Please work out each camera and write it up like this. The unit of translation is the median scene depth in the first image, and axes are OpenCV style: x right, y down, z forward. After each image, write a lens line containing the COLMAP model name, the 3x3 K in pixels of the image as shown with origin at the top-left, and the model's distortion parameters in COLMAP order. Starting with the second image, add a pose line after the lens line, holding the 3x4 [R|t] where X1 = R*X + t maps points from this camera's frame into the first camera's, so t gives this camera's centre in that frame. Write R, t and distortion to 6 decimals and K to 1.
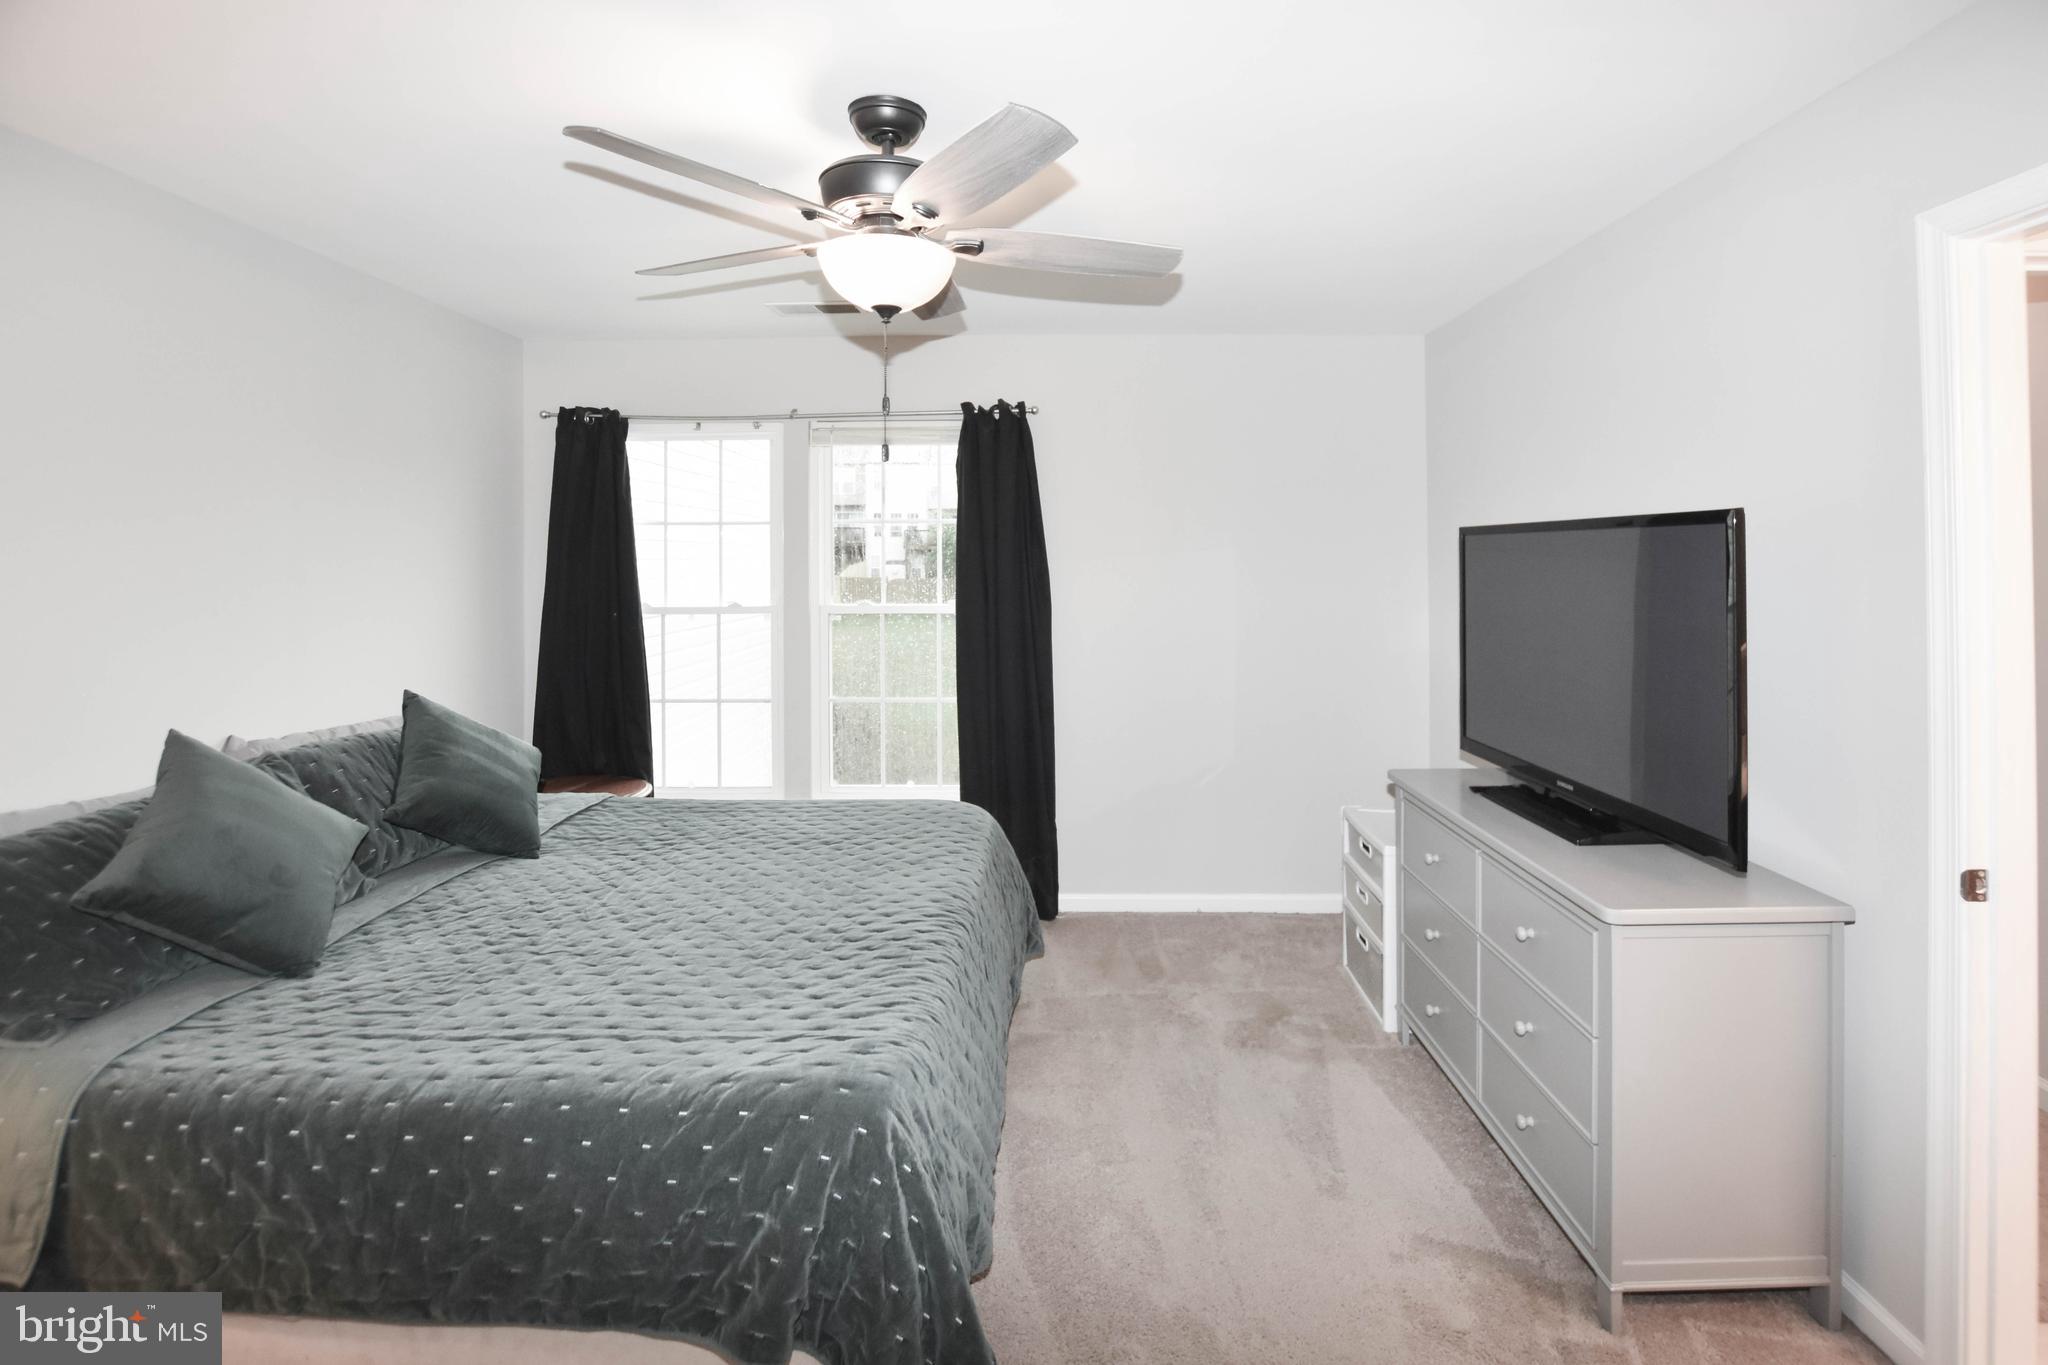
lens RADIAL K [[928.8, 0, 1028.5], [0, 928.8, 517.7], [0, 0, 1]] dist [-0.022954, 0.006887]
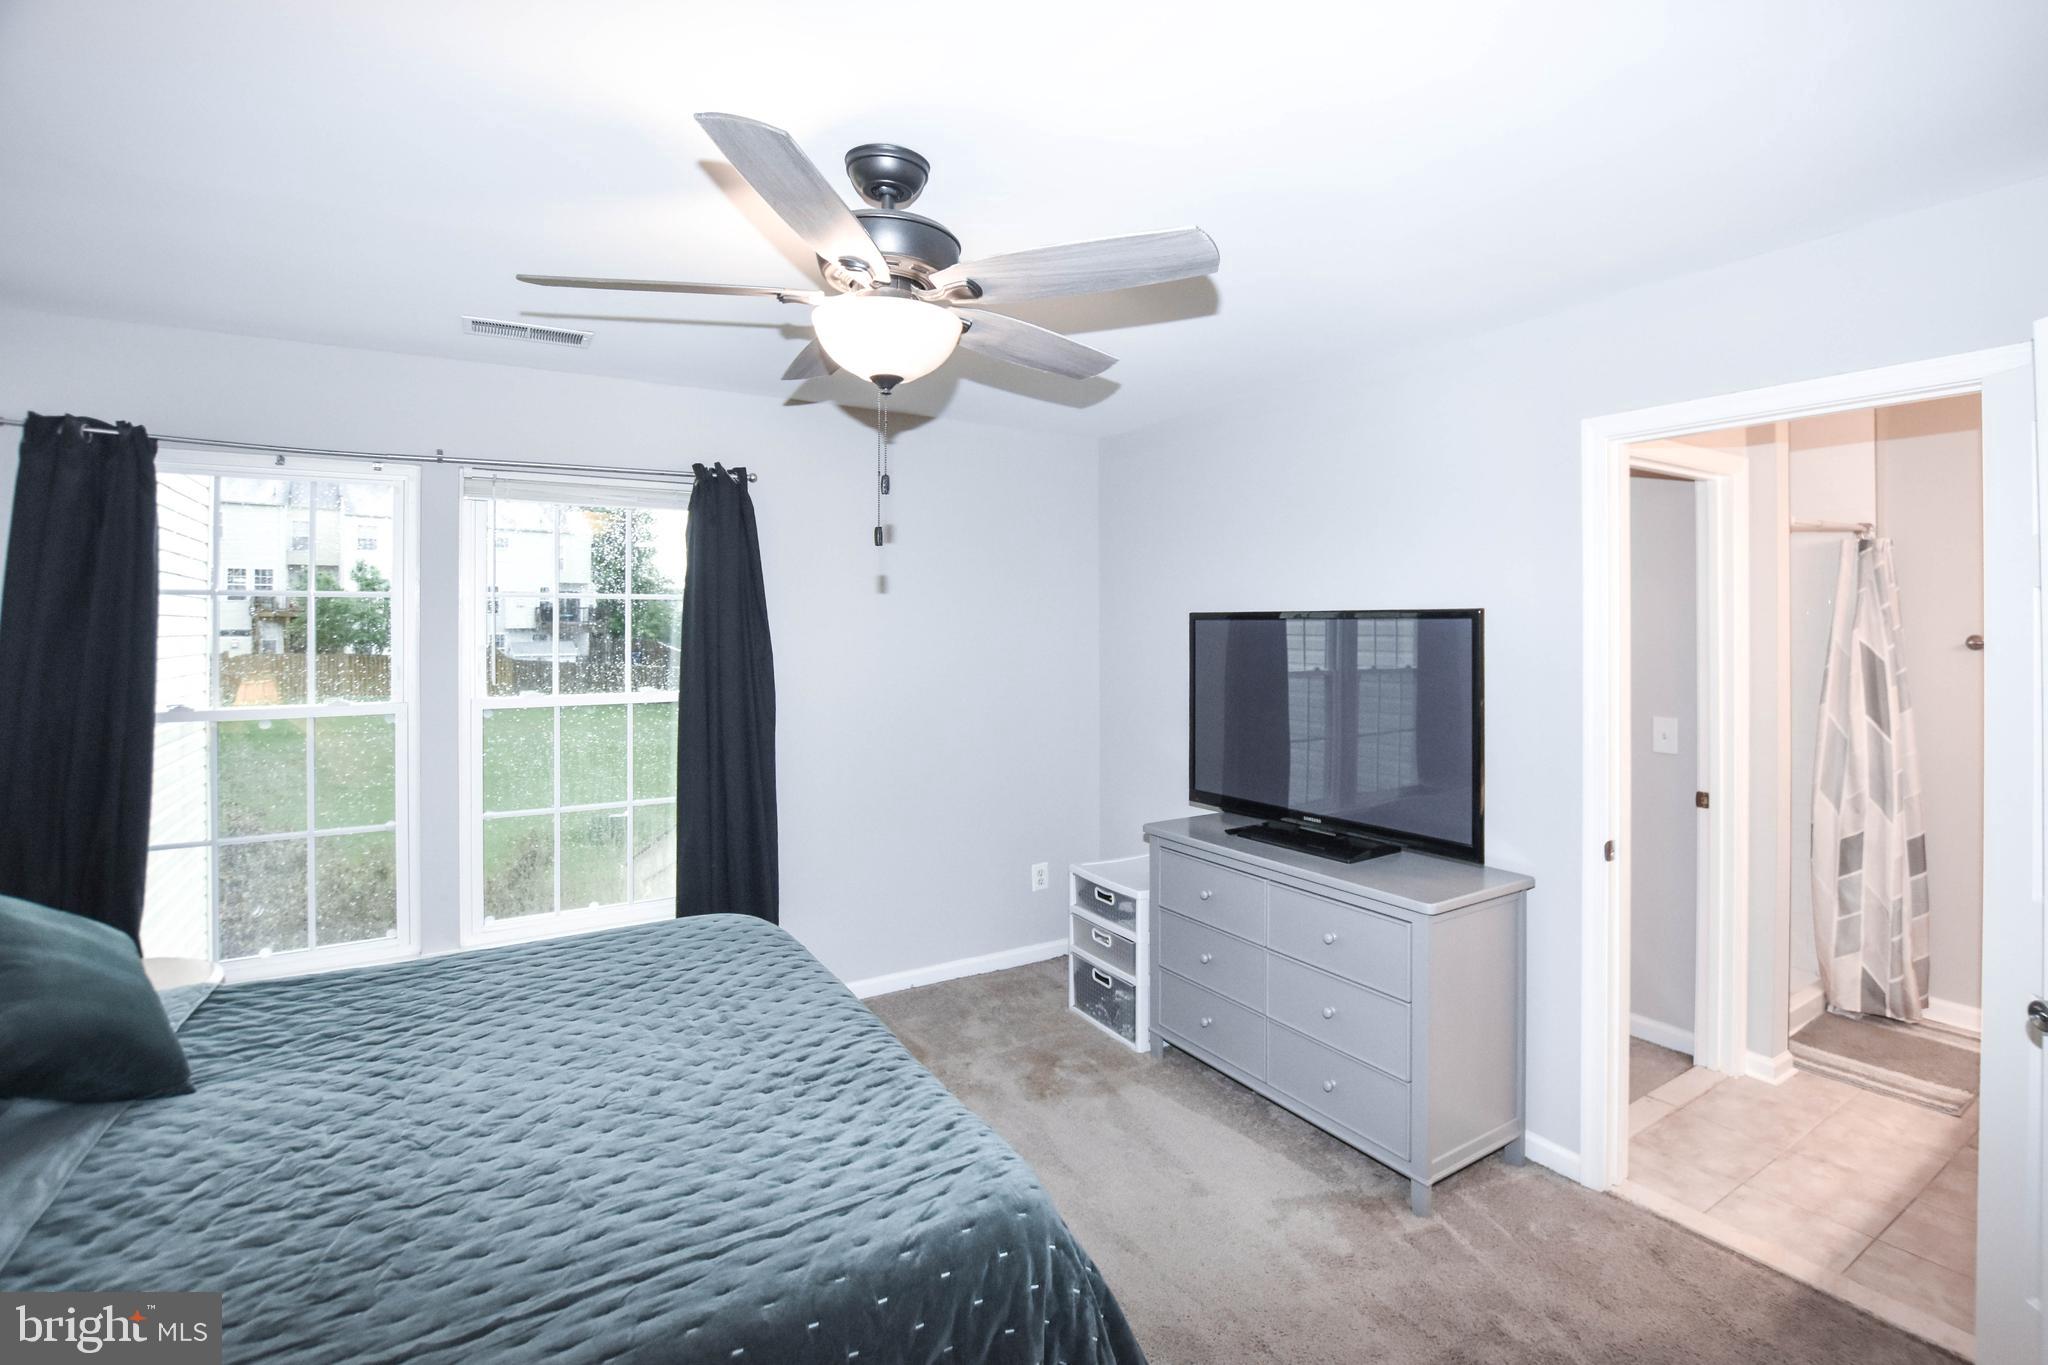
lens RADIAL K [[944.9, 0, 1033.6], [0, 944.9, 593.7], [0, 0, 1]] dist [-0.016896, 0.000414]
pose [[0.843173, 0.018344, 0.537329, -0.357127], [-0.022608, 0.999743, 0.001345, -0.011796], [-0.537167, -0.013282, 0.843371, 0.089176]]
